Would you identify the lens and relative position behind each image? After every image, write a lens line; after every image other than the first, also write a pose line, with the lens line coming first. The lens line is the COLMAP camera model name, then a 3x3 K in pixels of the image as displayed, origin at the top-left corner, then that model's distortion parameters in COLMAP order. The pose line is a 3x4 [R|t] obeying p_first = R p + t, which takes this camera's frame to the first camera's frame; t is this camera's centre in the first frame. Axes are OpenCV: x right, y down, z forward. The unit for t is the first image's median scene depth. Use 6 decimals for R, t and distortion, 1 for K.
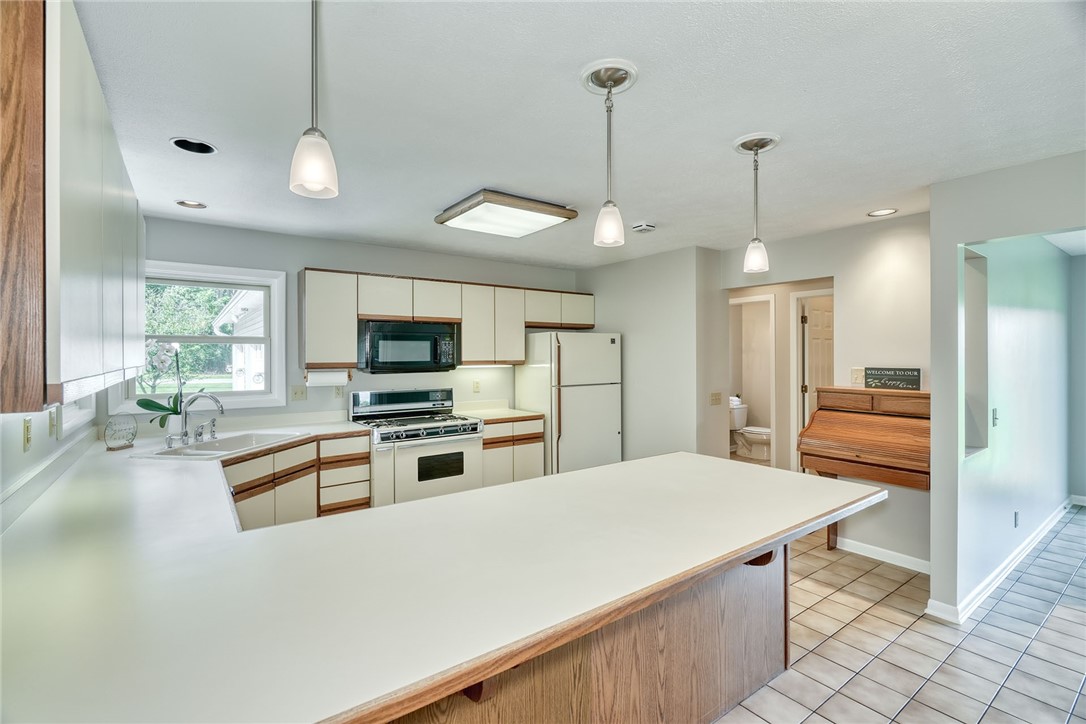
lens RADIAL K [[490.3, 0, 543.0], [0, 490.3, 362.0], [0, 0, 1]] dist [-0.000739, 0.000636]
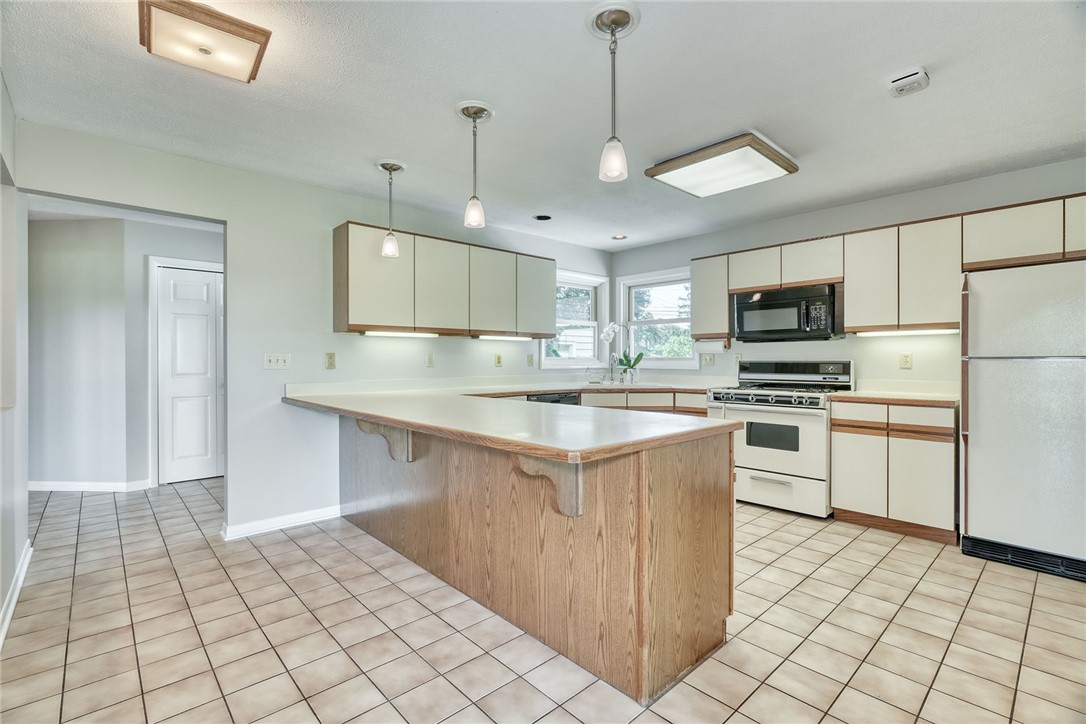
lens RADIAL K [[490.3, 0, 543.0], [0, 490.3, 362.0], [0, 0, 1]] dist [-0.000739, 0.000636]
pose [[0.113243, 0.007058, -0.993542, 0.679059], [-0.010189, 0.999930, 0.005942, 0.064316], [0.993515, 0.009451, 0.113307, 0.434306]]
